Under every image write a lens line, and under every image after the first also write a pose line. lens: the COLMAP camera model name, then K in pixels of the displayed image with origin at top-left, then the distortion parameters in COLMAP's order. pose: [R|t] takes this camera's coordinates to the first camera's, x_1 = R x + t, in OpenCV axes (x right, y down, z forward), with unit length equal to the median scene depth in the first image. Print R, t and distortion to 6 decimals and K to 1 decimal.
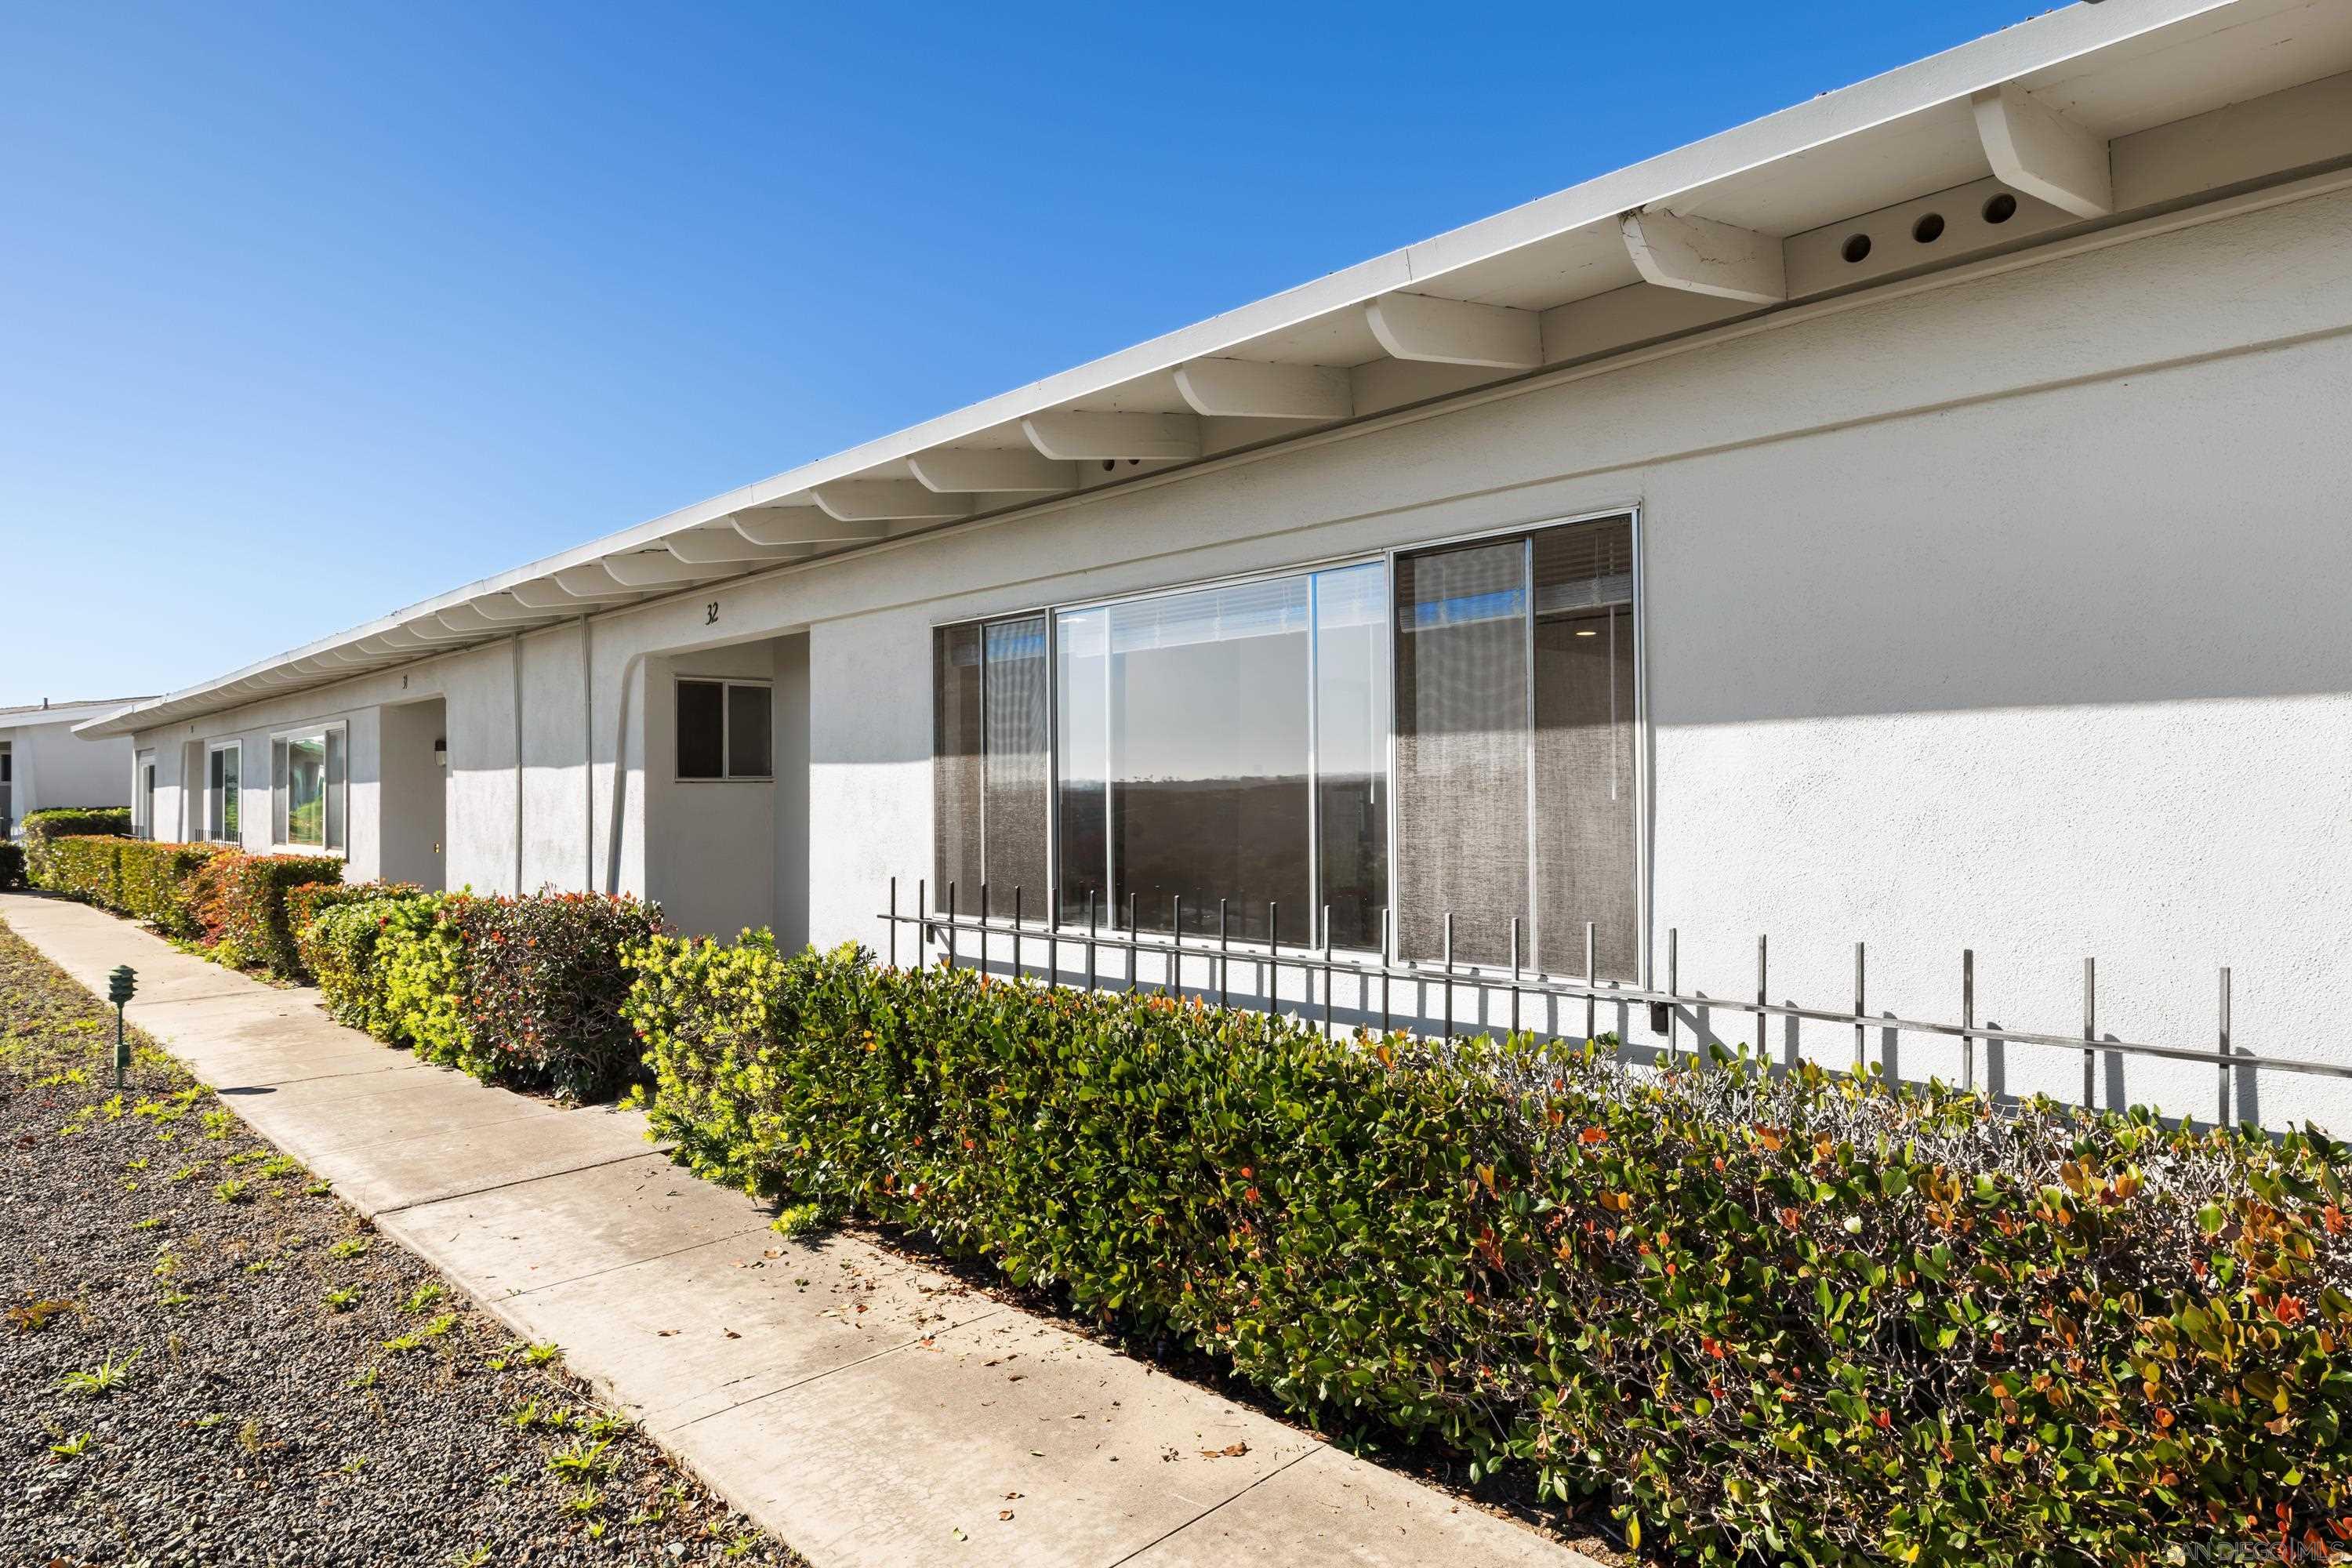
lens RADIAL K [[1392.9, 0, 1175.4], [0, 1392.9, 787.3], [0, 0, 1]] dist [-0.000474, 0.001711]
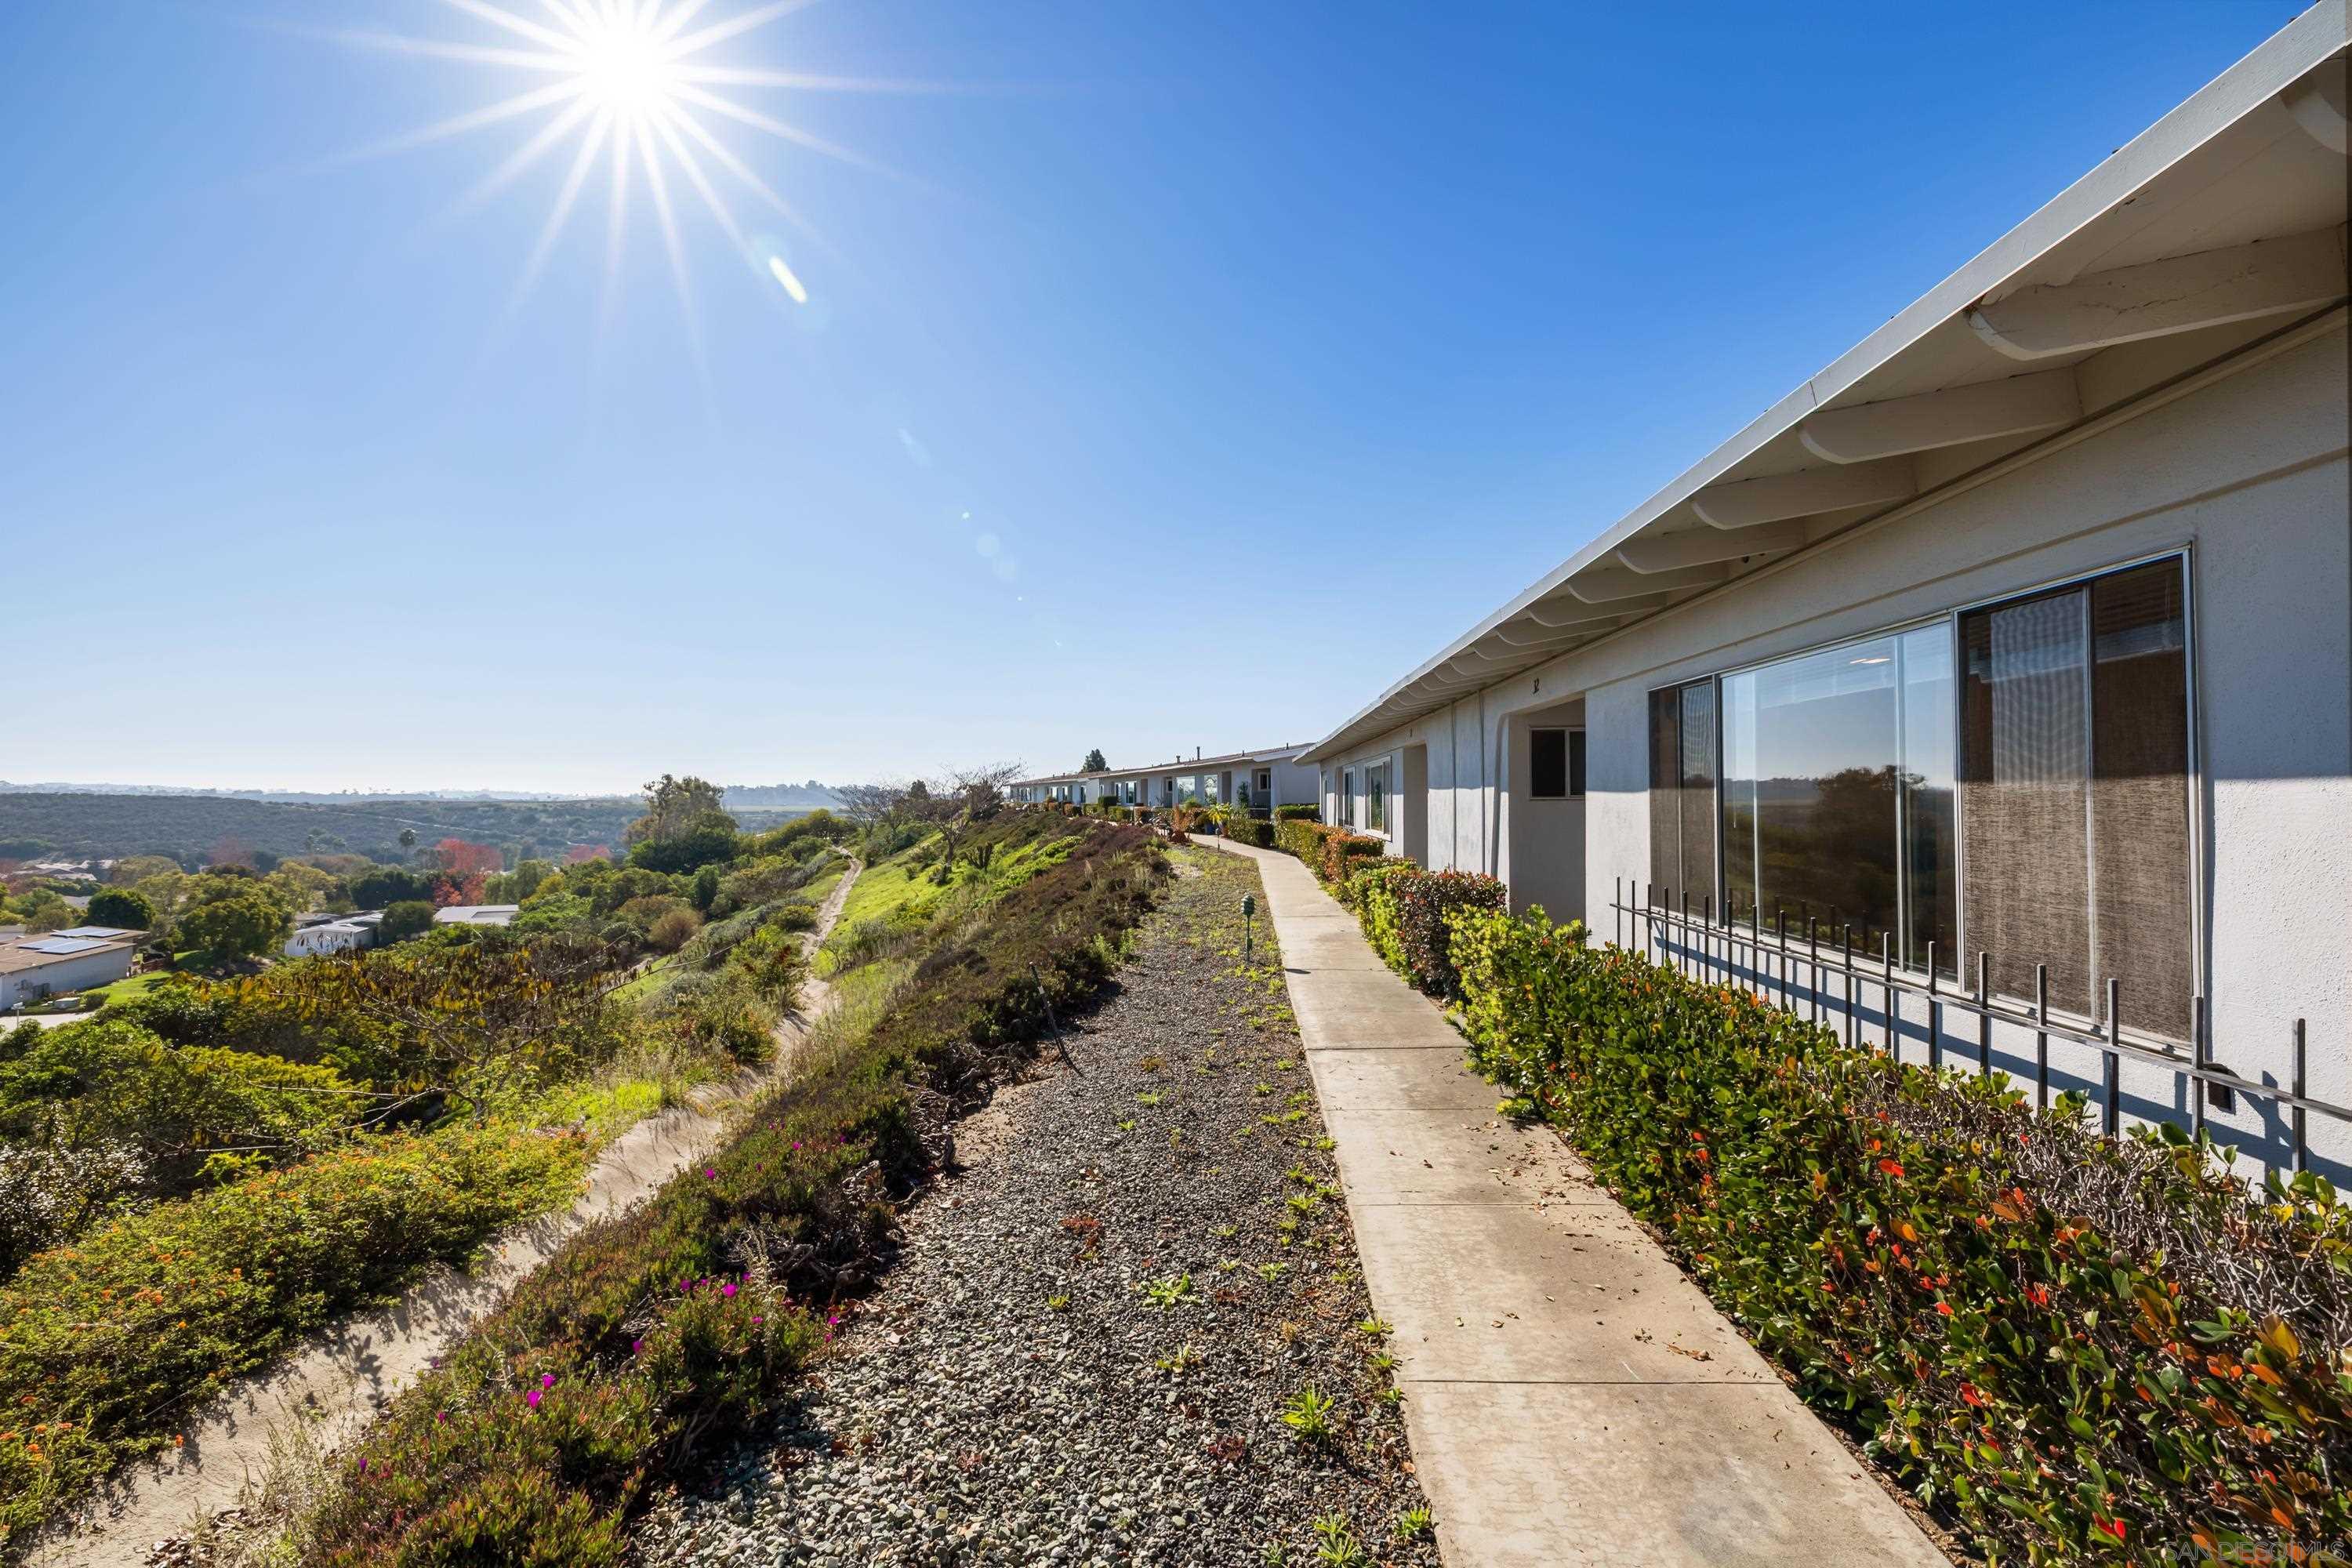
lens RADIAL K [[1002.1, 0, 1172.1], [0, 1002.1, 789.1], [0, 0, 1]] dist [0.003607, 0.000513]
pose [[0.671277, -0.000192, -0.741207, 0.320780], [0.002232, 0.999996, 0.001763, -0.033774], [0.741204, -0.002838, 0.671274, 0.025774]]
